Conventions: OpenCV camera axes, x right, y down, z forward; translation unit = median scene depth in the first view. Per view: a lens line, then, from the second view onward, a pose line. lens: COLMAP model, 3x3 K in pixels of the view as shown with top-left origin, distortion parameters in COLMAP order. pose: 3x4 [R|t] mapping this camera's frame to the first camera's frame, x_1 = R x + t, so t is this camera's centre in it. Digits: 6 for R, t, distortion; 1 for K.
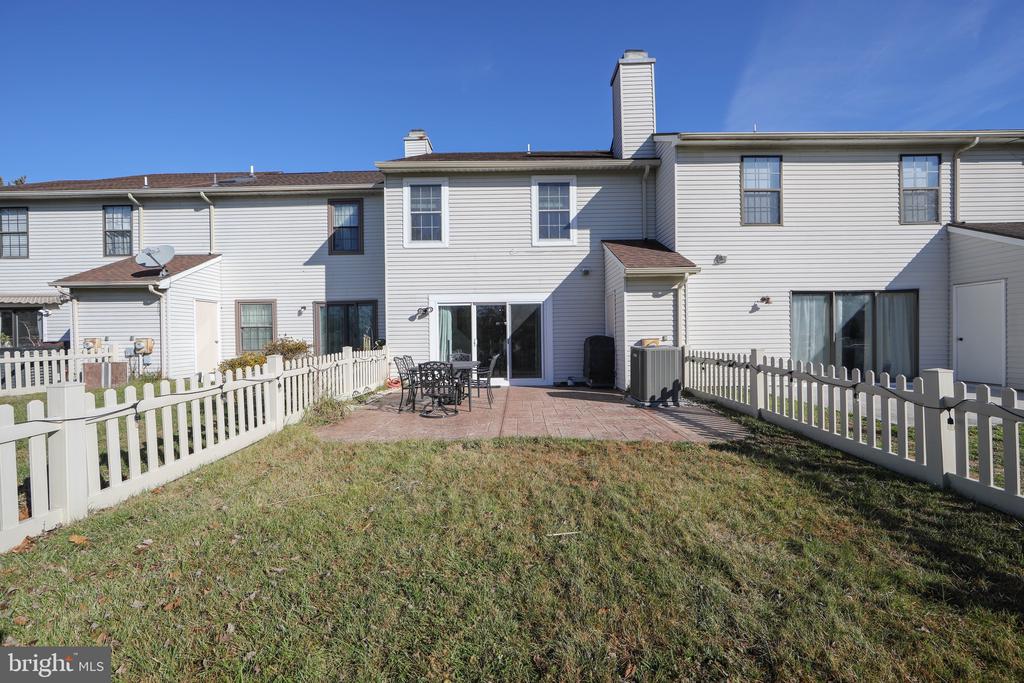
lens RADIAL K [[401.6, 0, 514.5], [0, 401.6, 342.5], [0, 0, 1]] dist [-0.001697, 0.000194]
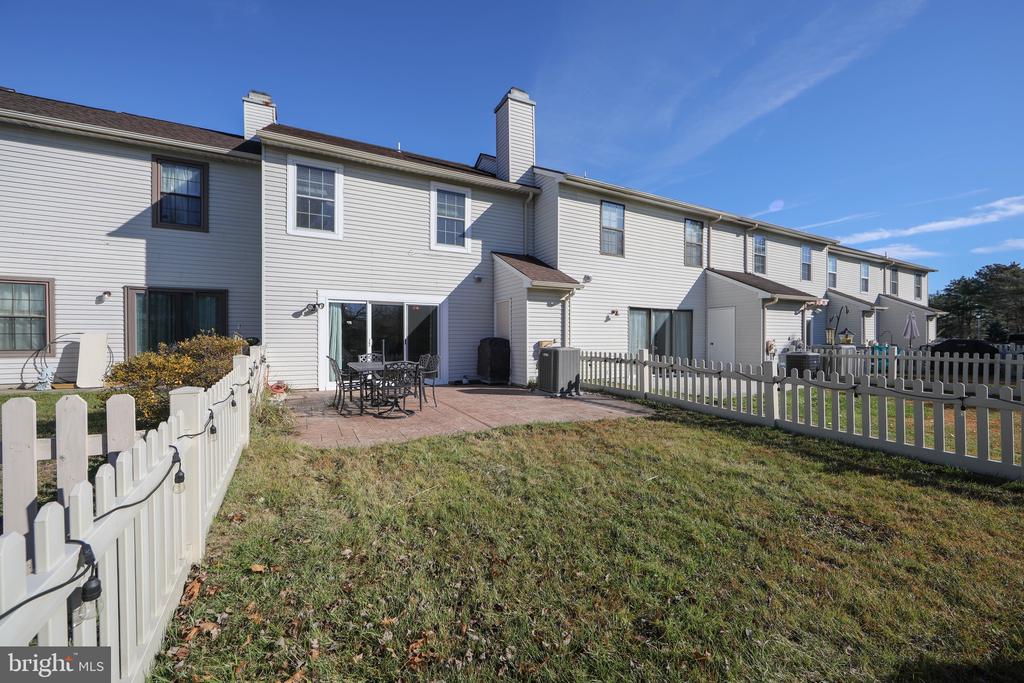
lens RADIAL K [[401.6, 0, 514.5], [0, 401.6, 342.5], [0, 0, 1]] dist [-0.001697, 0.000194]
pose [[0.881806, 0.010140, 0.471504, -0.260424], [-0.008385, 0.999948, -0.005823, 0.002481], [-0.471538, 0.001181, 0.881845, -0.006233]]
